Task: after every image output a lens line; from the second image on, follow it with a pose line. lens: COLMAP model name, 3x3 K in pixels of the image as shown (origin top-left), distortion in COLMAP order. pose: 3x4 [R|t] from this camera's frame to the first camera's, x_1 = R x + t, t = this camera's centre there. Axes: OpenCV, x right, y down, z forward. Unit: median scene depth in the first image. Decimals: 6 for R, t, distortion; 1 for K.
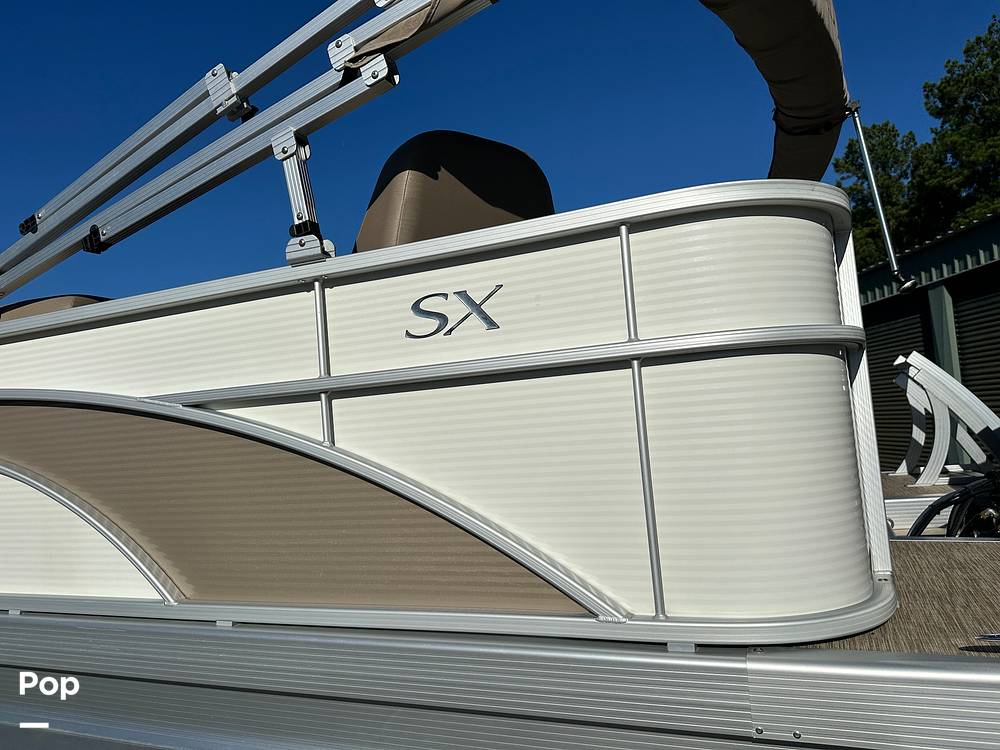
lens RADIAL K [[702.5, 0, 500.0], [0, 702.5, 375.0], [0, 0, 1]] dist [0.035390, -0.081847]
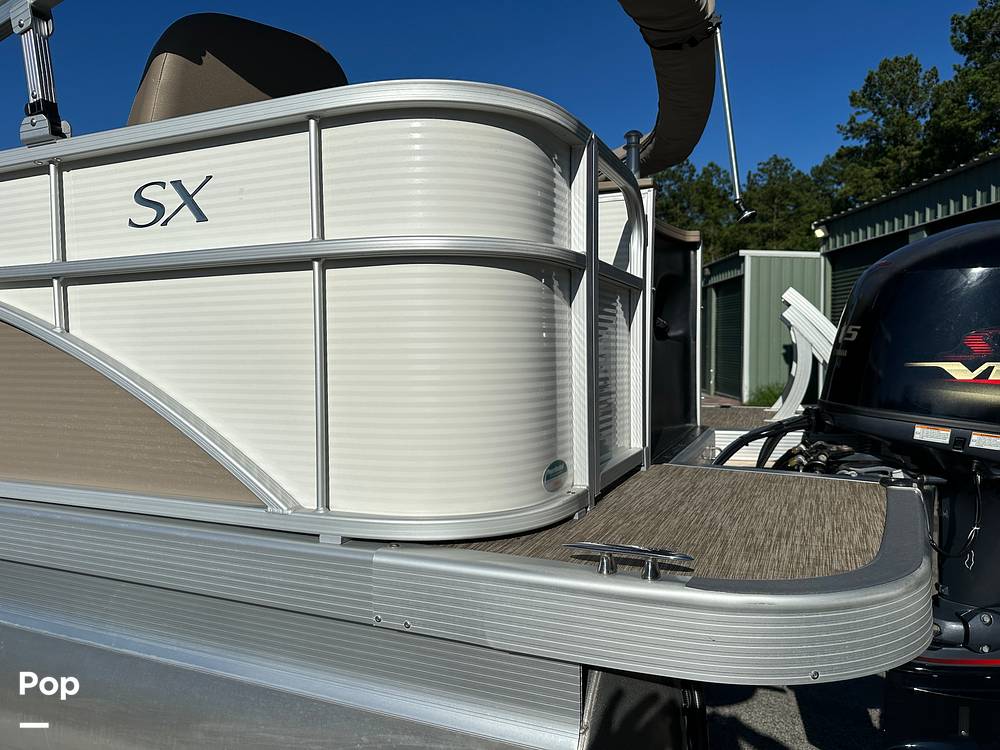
lens RADIAL K [[710.7, 0, 500.0], [0, 710.7, 375.0], [0, 0, 1]] dist [0.006831, -0.027751]
pose [[0.998013, 0.062284, 0.009493, 0.373020], [-0.062949, 0.992017, 0.109268, 0.011713], [-0.002611, -0.109648, 0.993967, -0.012469]]
